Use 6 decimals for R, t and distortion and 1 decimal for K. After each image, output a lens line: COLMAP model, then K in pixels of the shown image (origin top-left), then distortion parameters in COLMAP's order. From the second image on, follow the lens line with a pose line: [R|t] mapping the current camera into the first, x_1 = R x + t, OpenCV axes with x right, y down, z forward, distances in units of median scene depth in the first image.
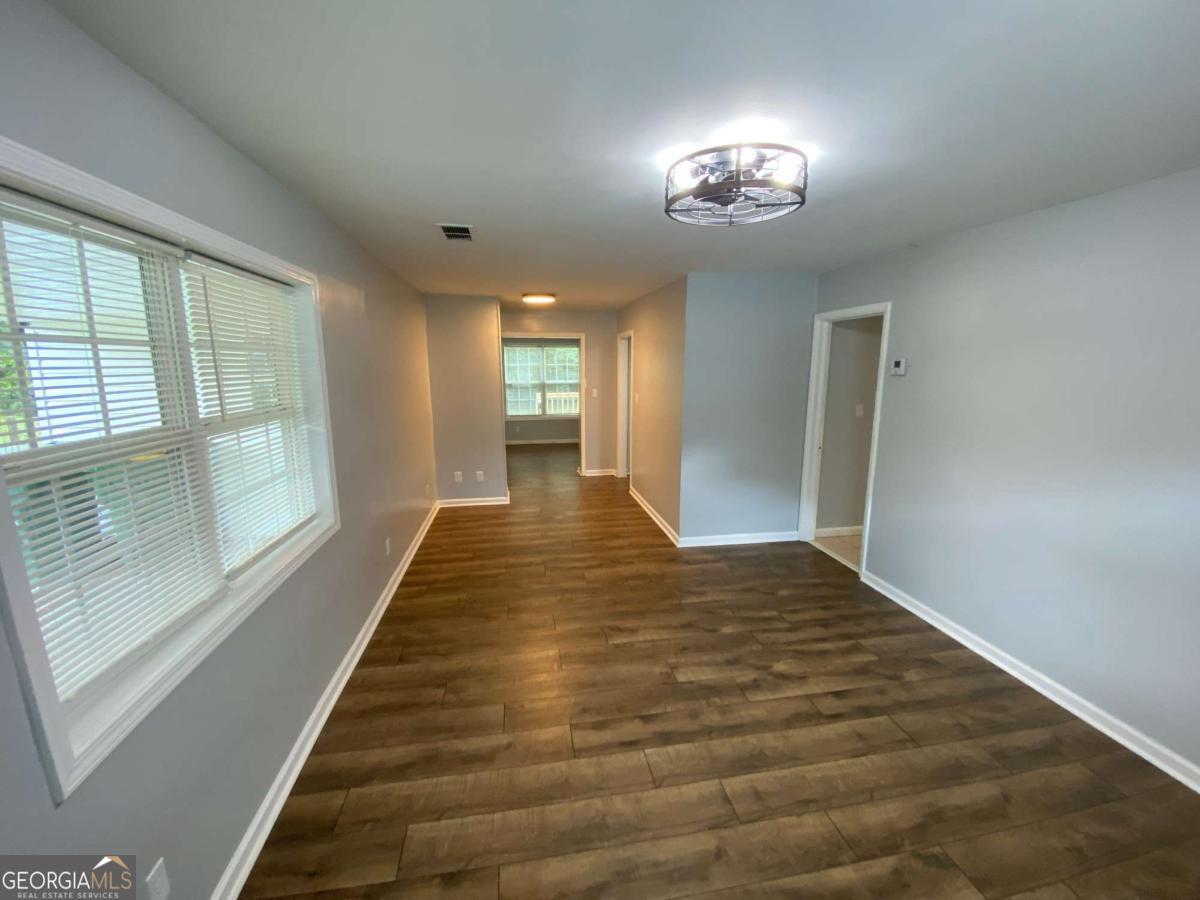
lens RADIAL K [[488.8, 0, 602.9], [0, 488.8, 446.6], [0, 0, 1]] dist [-0.009086, -0.008228]
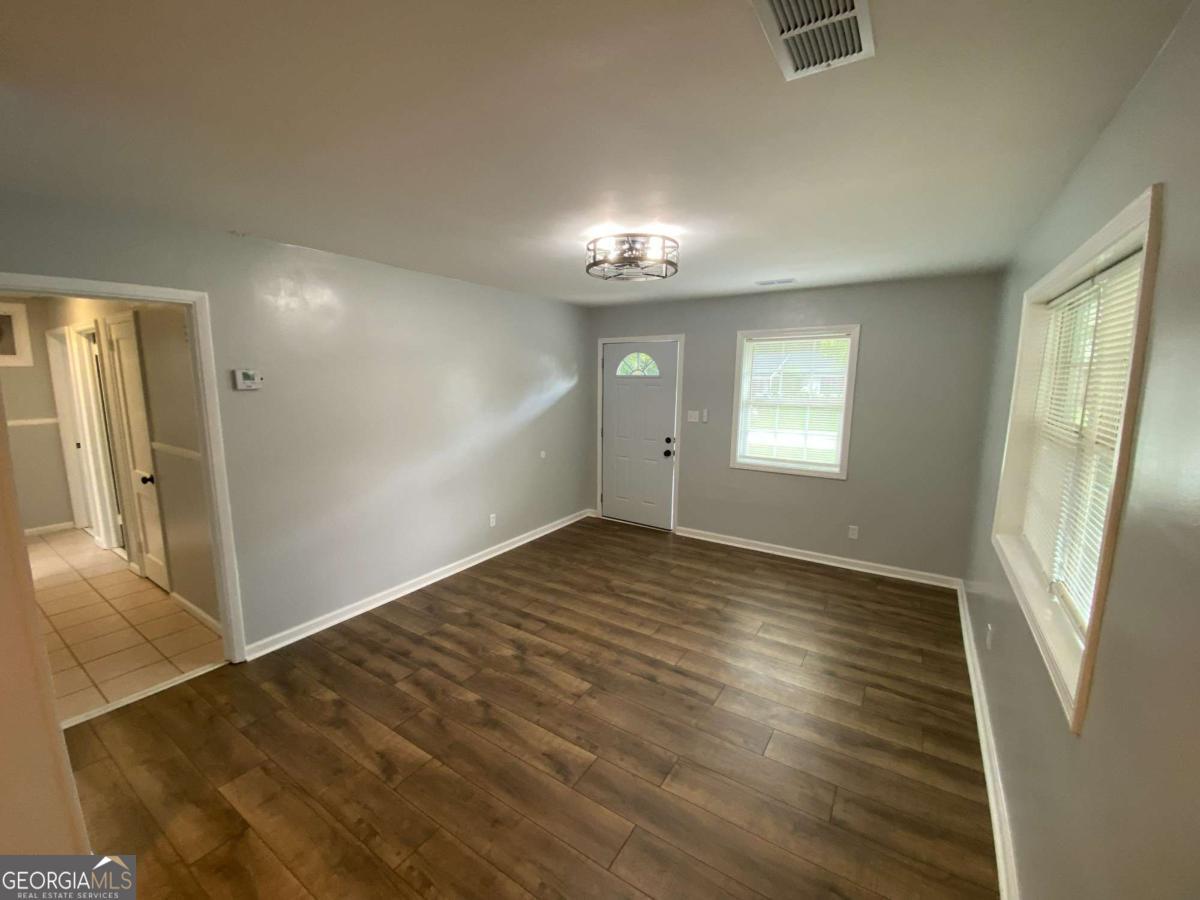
lens RADIAL K [[488.8, 0, 603.6], [0, 488.8, 454.3], [0, 0, 1]] dist [-0.009086, -0.008228]
pose [[-0.739961, -0.107999, 0.663923, -0.495491], [0.113026, 0.953030, 0.280998, -0.263272], [-0.663086, 0.282968, -0.692998, 1.585702]]
